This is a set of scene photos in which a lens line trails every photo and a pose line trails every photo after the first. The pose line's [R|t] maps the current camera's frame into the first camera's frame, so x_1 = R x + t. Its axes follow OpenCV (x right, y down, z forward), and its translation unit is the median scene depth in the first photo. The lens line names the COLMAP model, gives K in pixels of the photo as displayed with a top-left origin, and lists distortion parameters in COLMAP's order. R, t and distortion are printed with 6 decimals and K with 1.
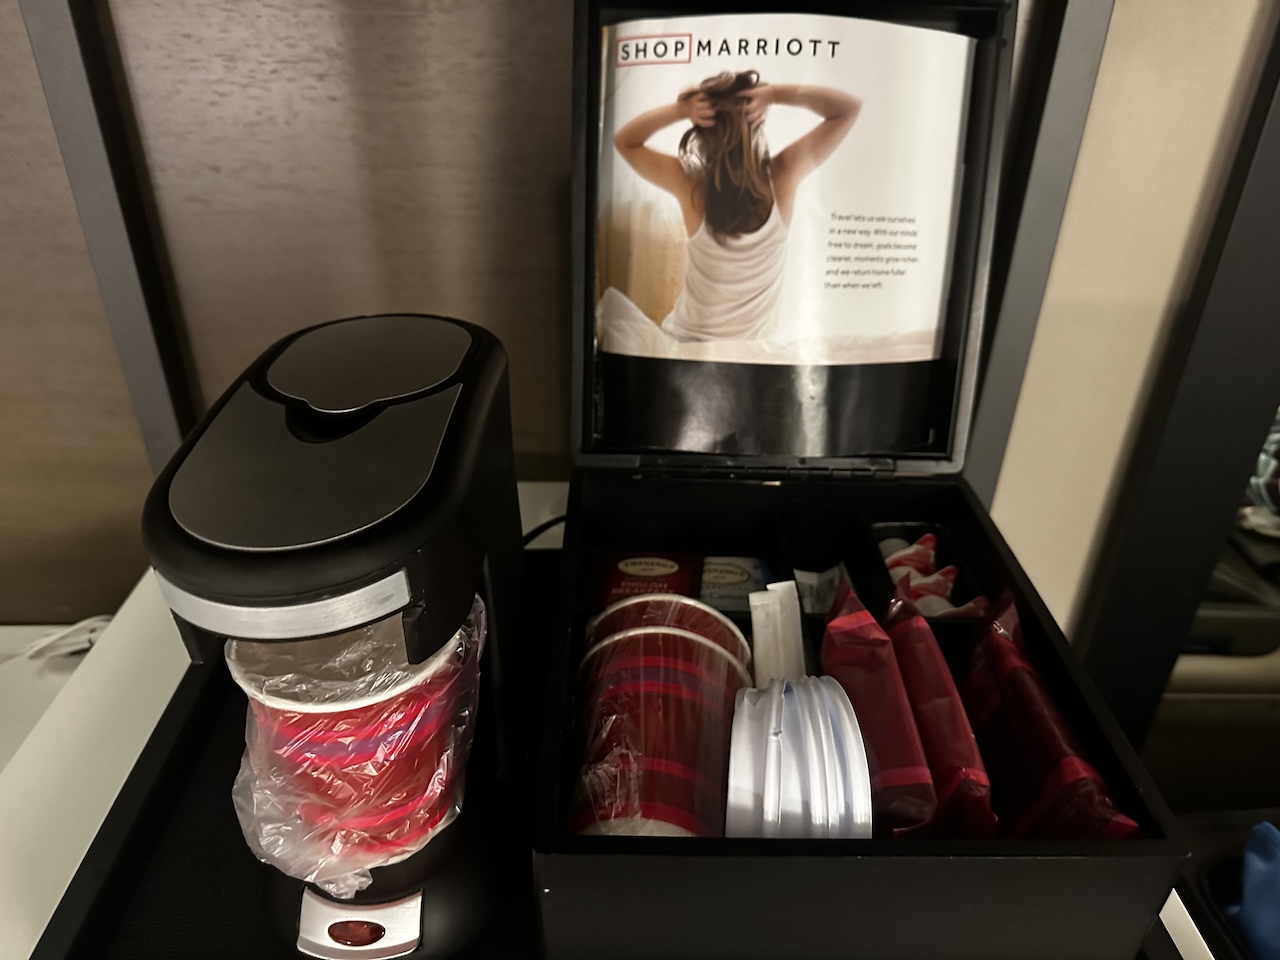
lens RADIAL K [[889.8, 0, 637.3], [0, 889.8, 478.6], [0, 0, 1]] dist [-0.011678, -0.012812]
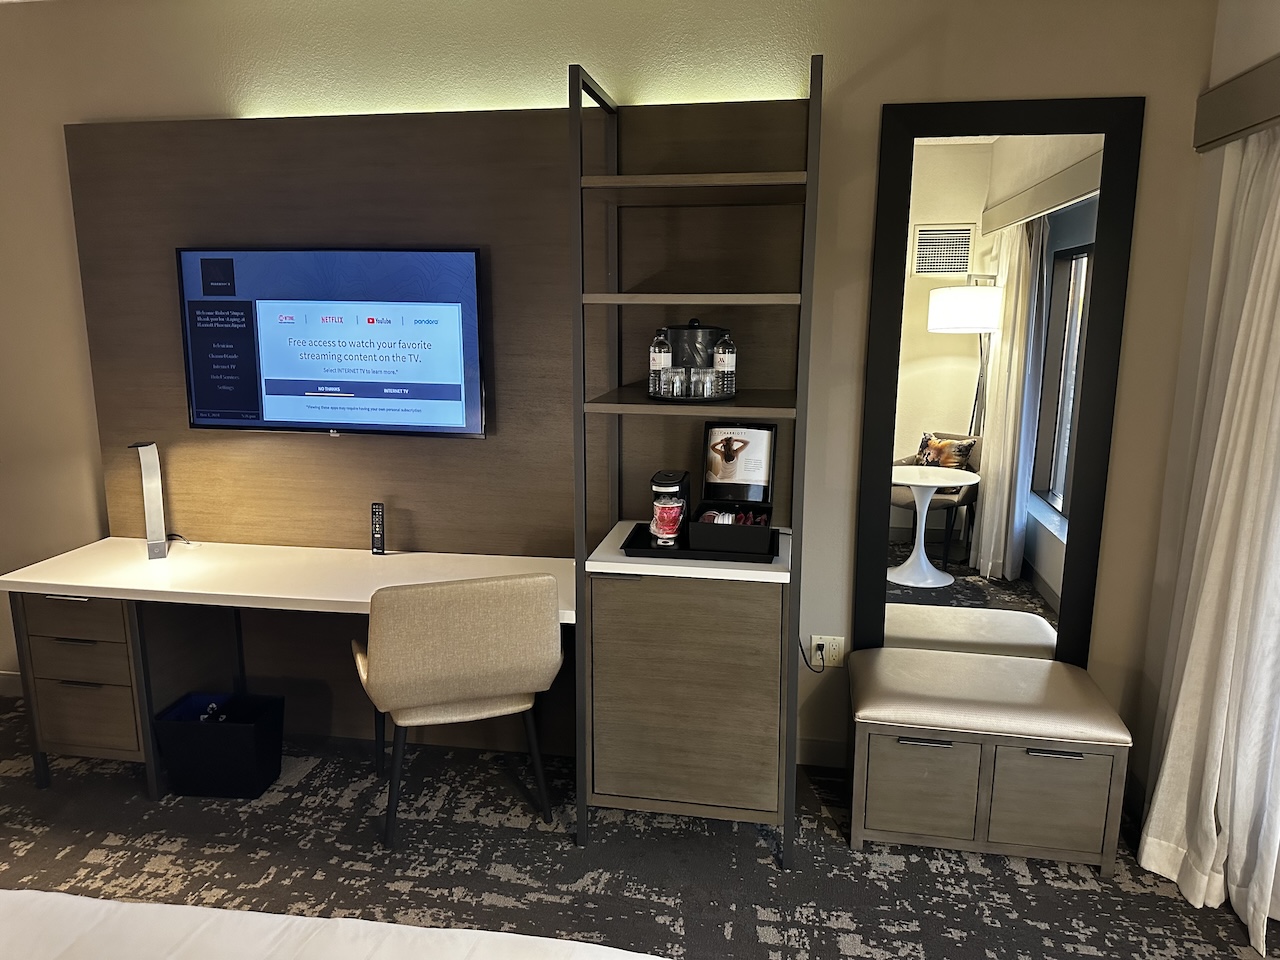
lens RADIAL K [[889.8, 0, 640.6], [0, 889.8, 480.8], [0, 0, 1]] dist [-0.011678, -0.012812]
pose [[0.980693, 0.019738, -0.194556, 0.706286], [-0.080510, 0.947418, -0.309704, 1.791853], [0.178213, 0.319388, 0.930715, -4.754874]]
